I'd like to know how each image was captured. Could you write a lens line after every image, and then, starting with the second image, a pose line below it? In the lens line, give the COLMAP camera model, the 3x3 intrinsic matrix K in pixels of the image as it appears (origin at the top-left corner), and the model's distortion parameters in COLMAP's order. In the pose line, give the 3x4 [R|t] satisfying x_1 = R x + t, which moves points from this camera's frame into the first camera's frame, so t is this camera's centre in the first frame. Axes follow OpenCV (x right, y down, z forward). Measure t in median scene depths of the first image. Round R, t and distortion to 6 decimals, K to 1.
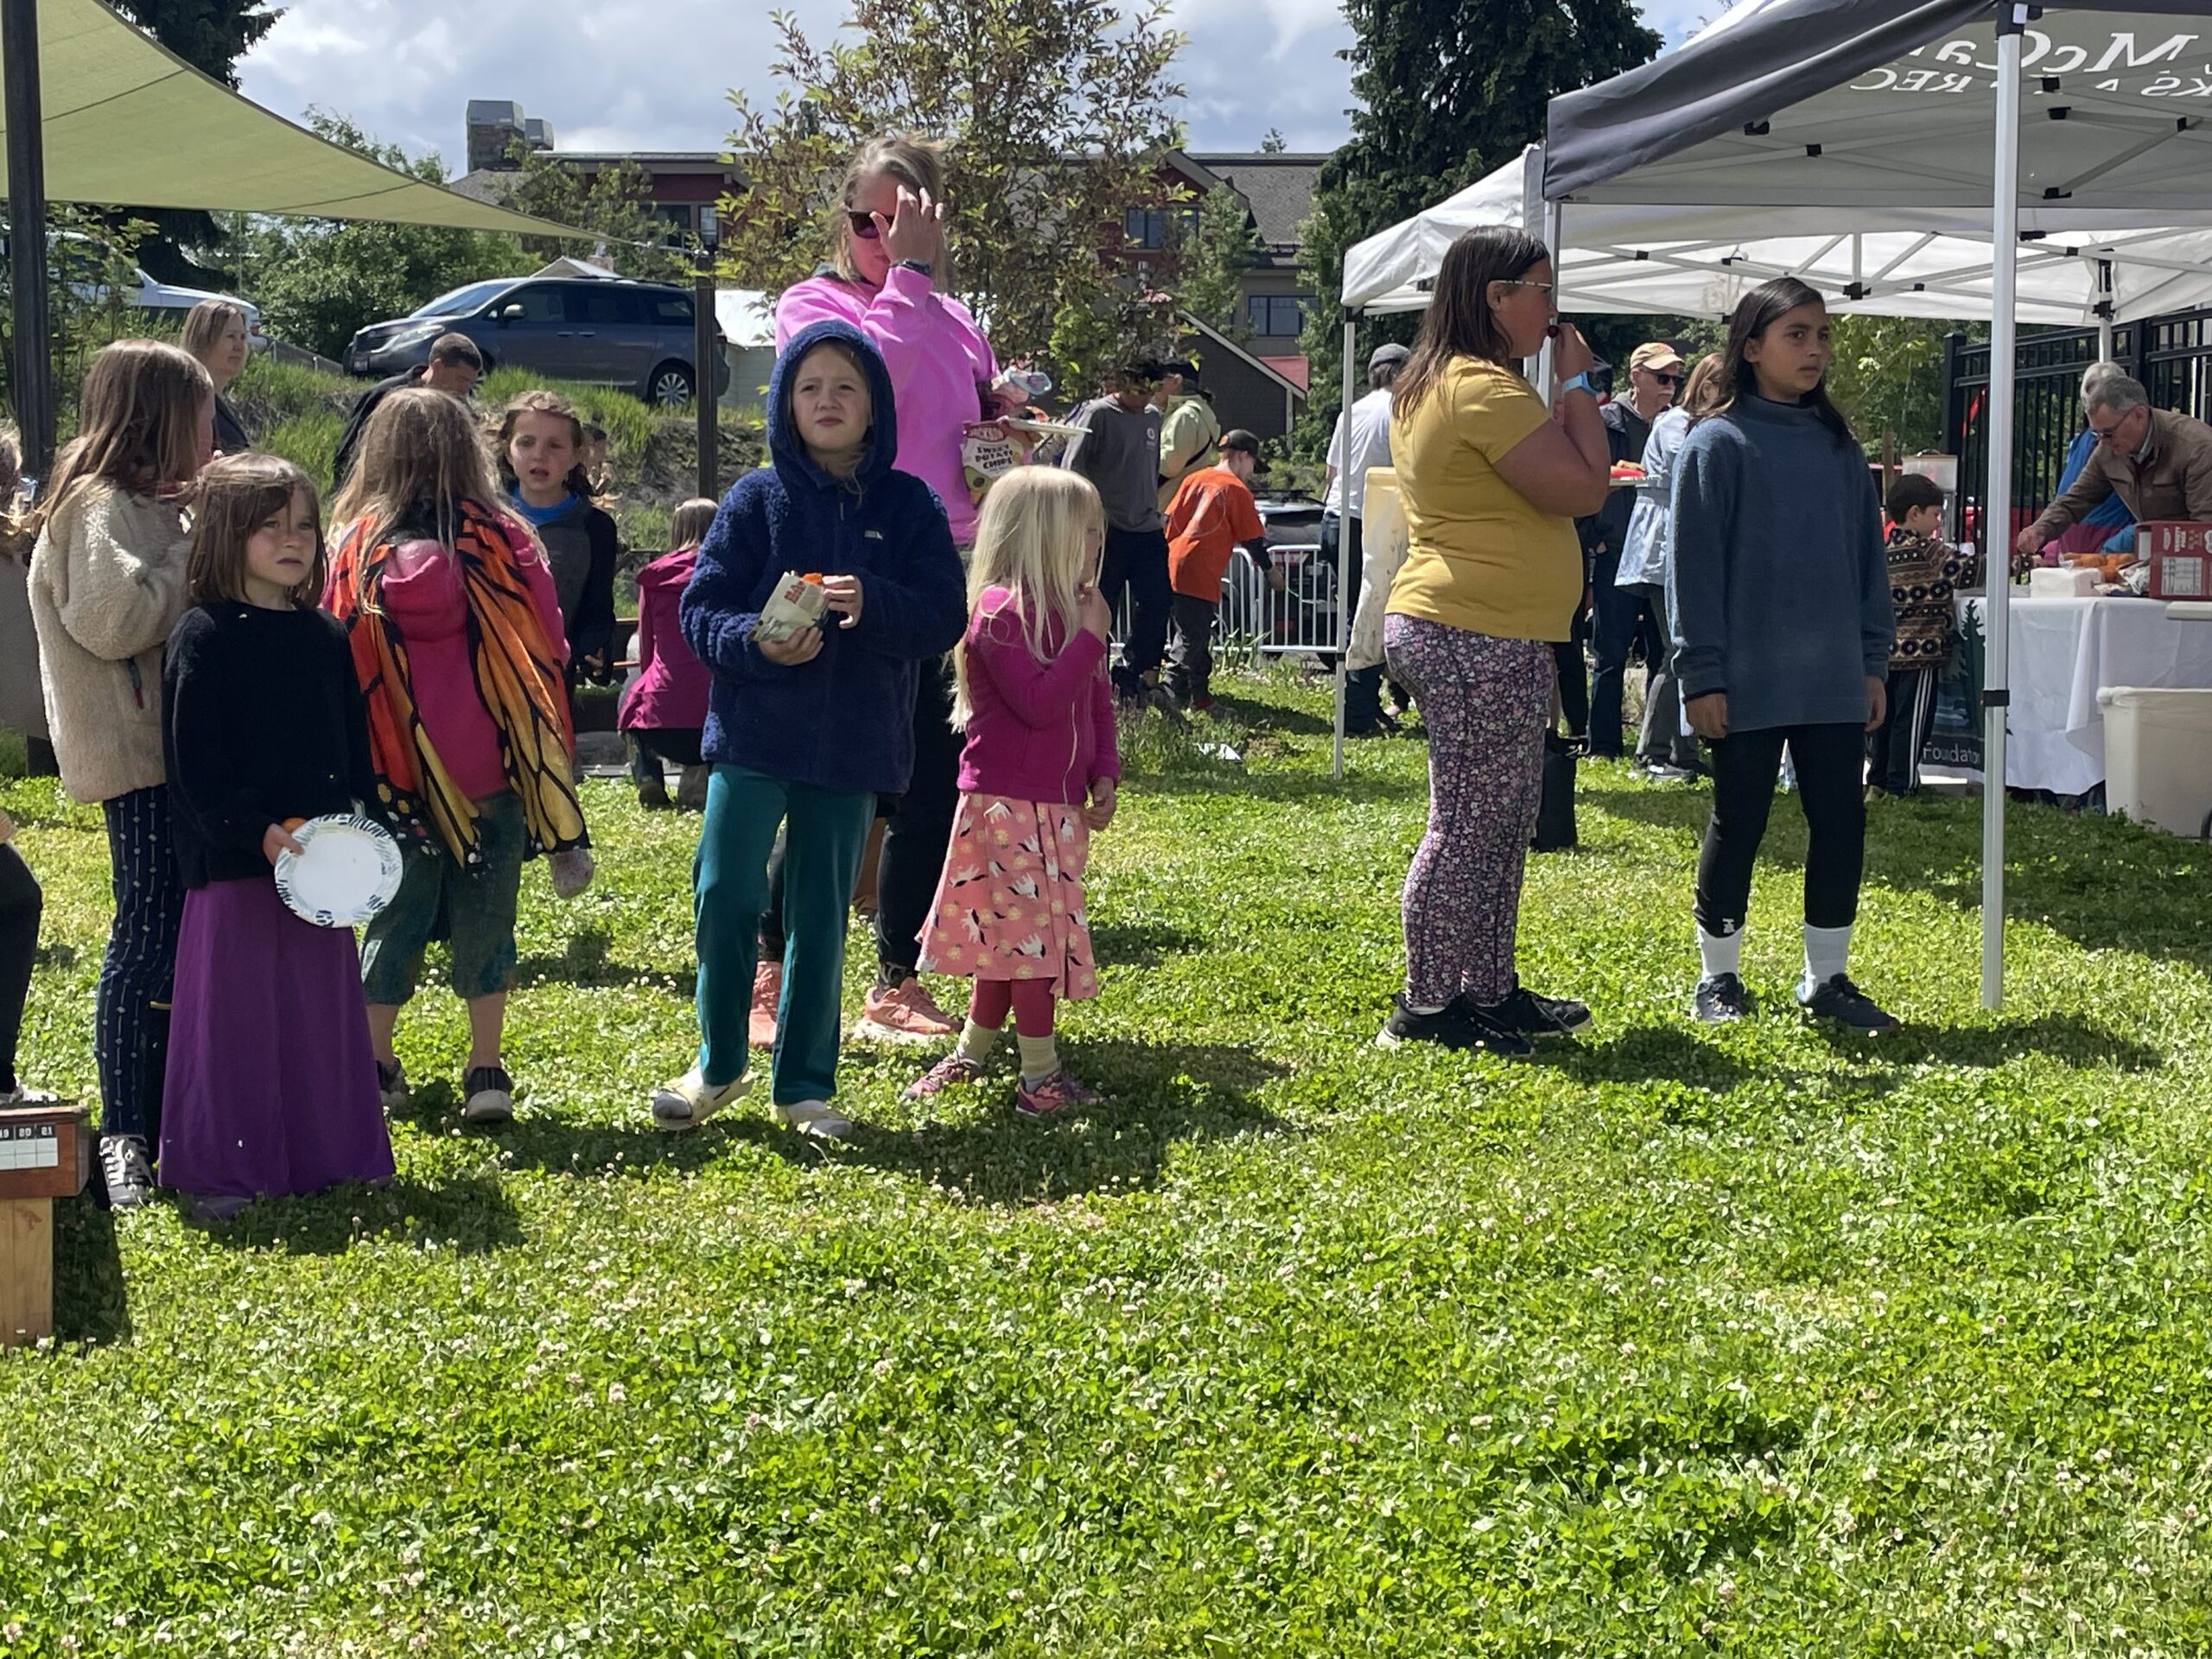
lens RADIAL K [[3089.6, 0, 1155.7], [0, 3089.6, 847.3], [0, 0, 1]] dist [0.088437, 0.000000]
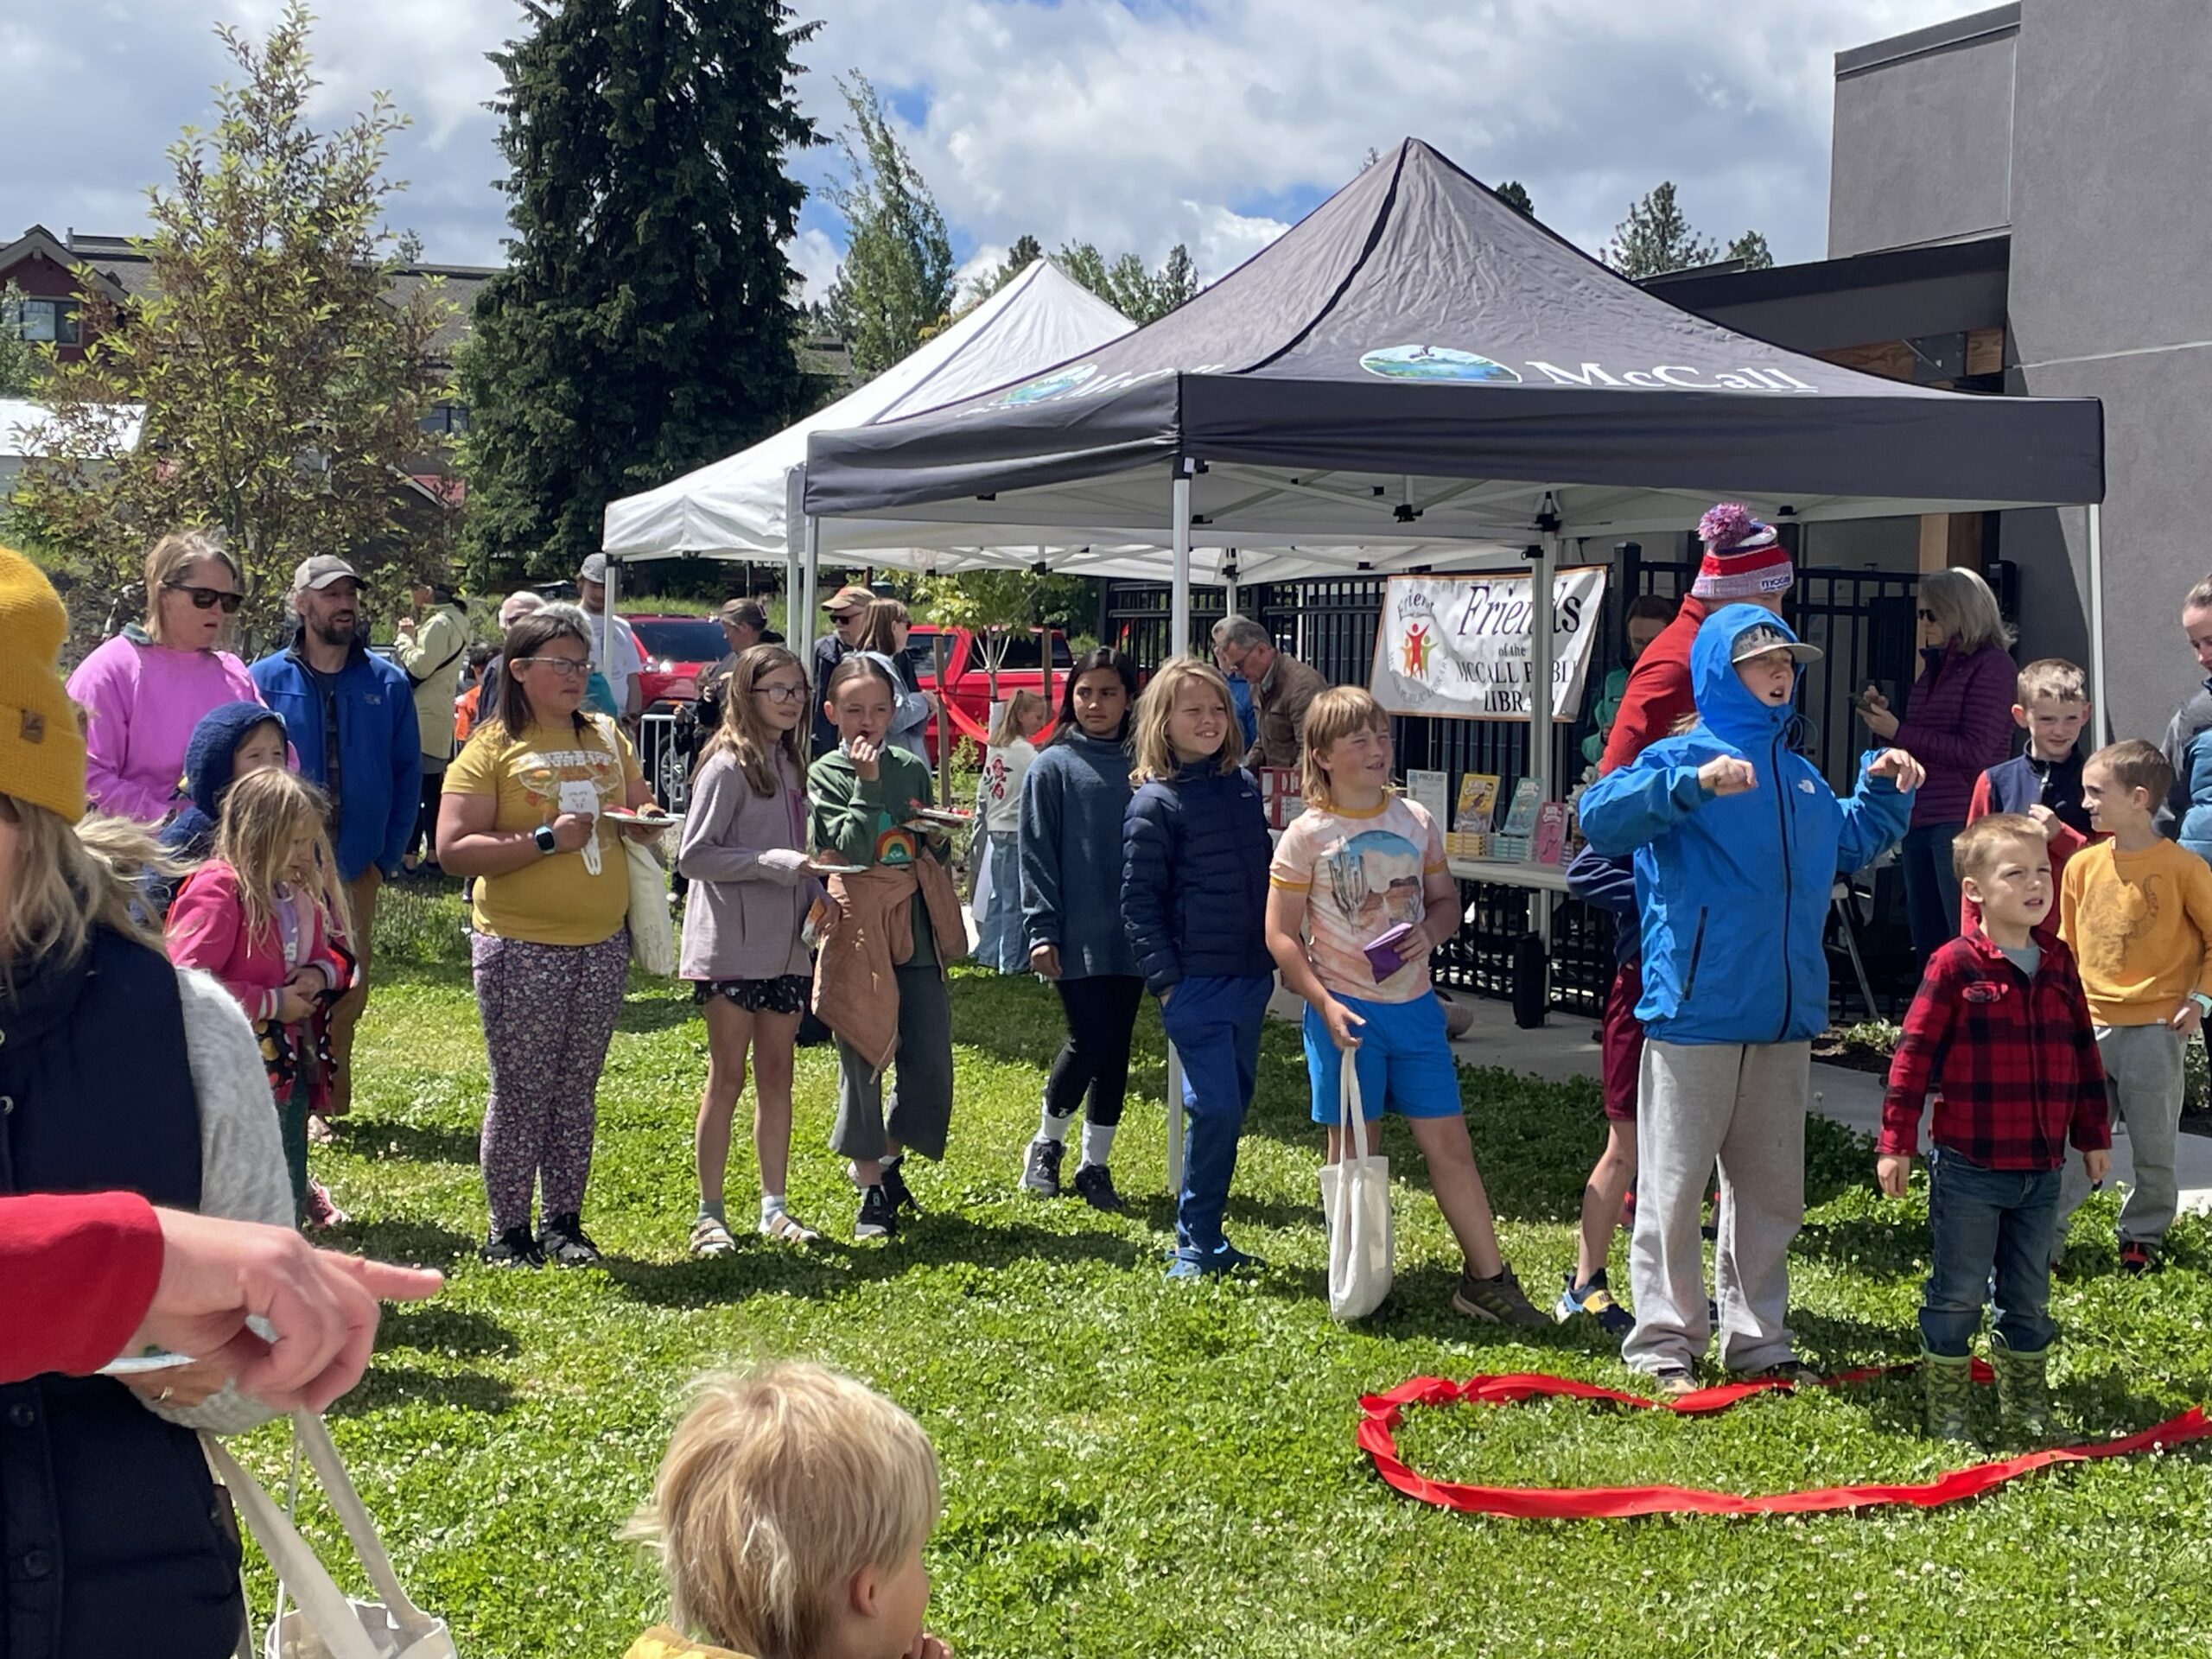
lens RADIAL K [[3089.6, 0, 1106.9], [0, 3089.6, 819.0], [0, 0, 1]] dist [0.088437, 0.000000]
pose [[0.965919, 0.005689, 0.258783, -0.183217], [0.005122, 0.999143, -0.041085, -0.091485], [-0.258795, 0.041011, 0.965061, -0.497941]]
